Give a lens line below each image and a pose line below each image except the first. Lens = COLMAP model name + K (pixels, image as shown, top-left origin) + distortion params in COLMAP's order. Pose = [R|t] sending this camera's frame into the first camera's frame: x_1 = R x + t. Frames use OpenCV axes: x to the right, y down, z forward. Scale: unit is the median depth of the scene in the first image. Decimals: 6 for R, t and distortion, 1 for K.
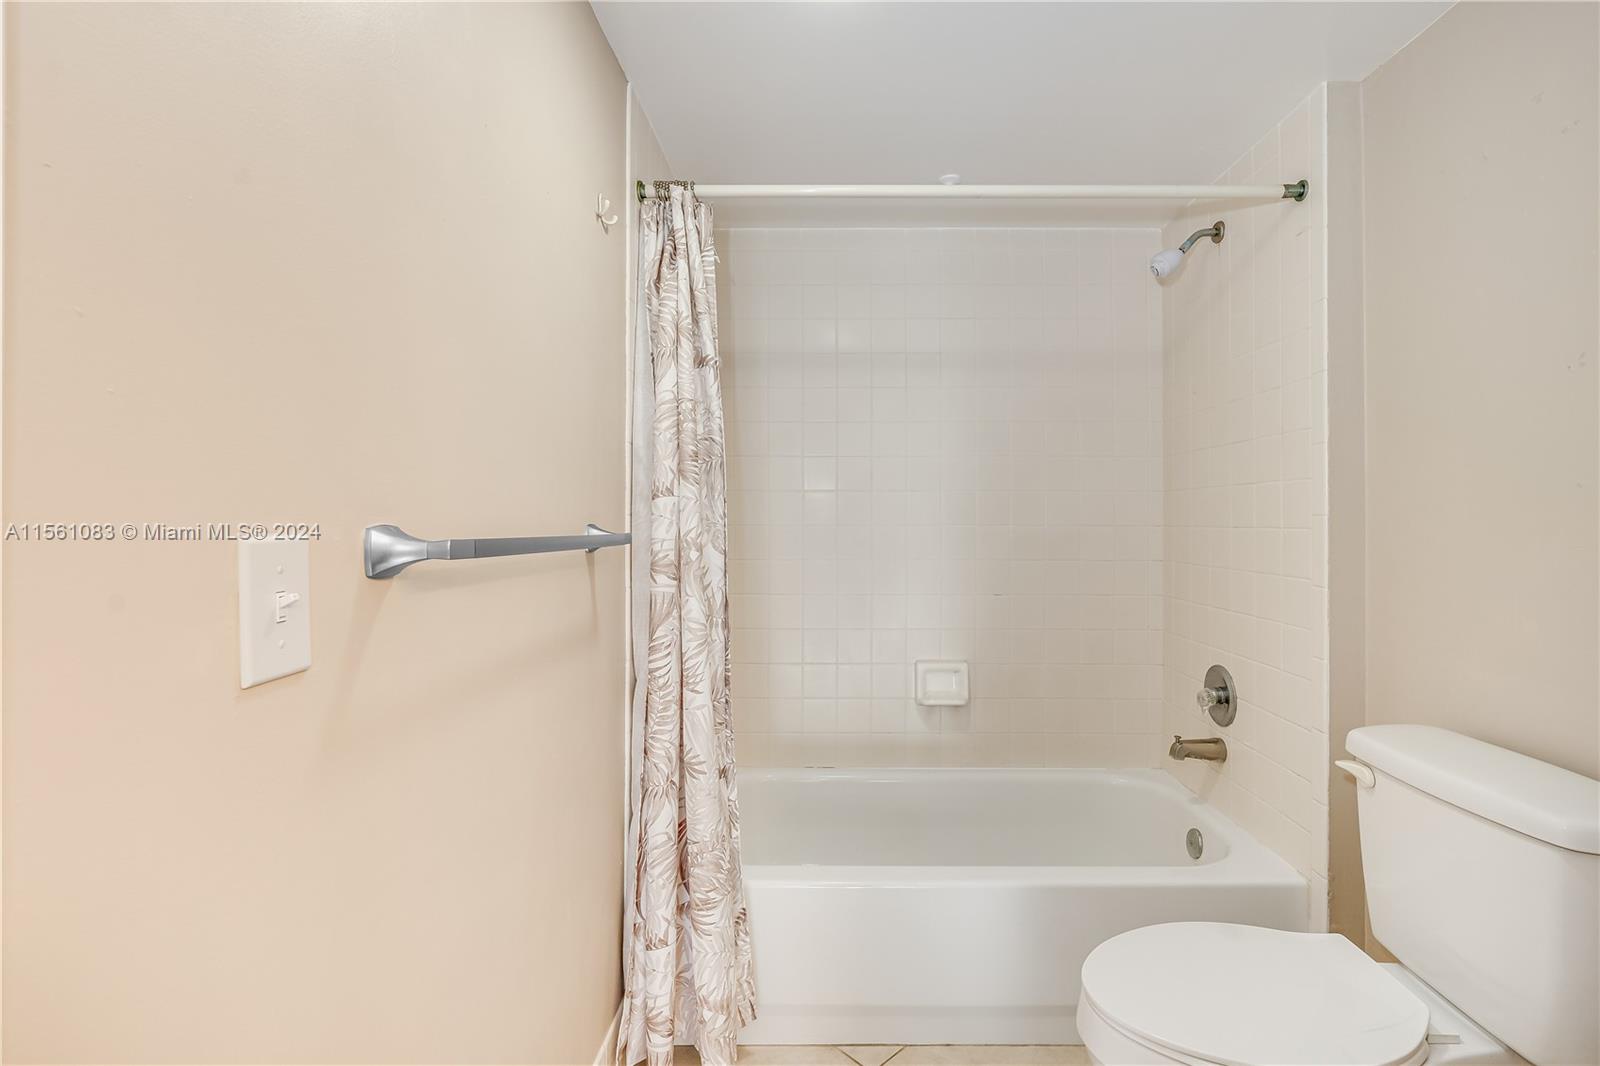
lens RADIAL K [[725.0, 0, 809.0], [0, 725.0, 517.4], [0, 0, 1]] dist [-0.002892, 0.000094]
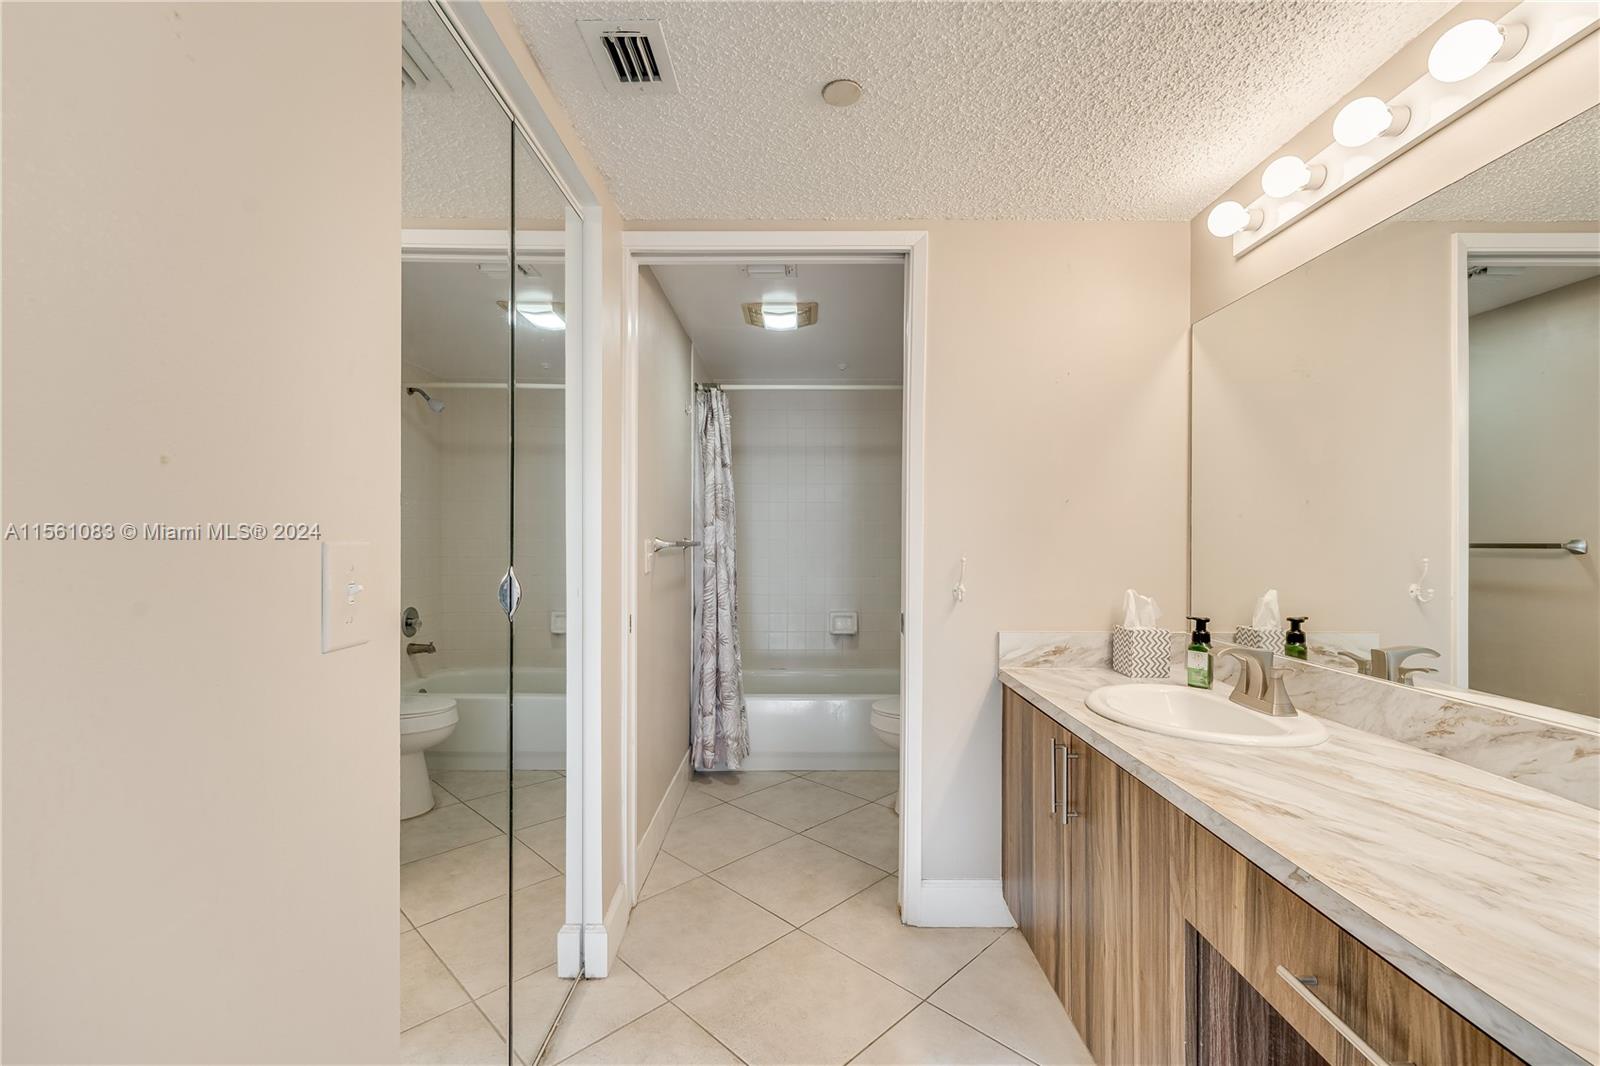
lens RADIAL K [[725.0, 0, 809.0], [0, 725.0, 517.4], [0, 0, 1]] dist [-0.002892, 0.000094]
pose [[0.999182, 0.000210, 0.040435, 0.023269], [0.001176, 0.999413, -0.034249, 0.023134], [-0.040419, 0.034269, 0.998595, -1.307376]]
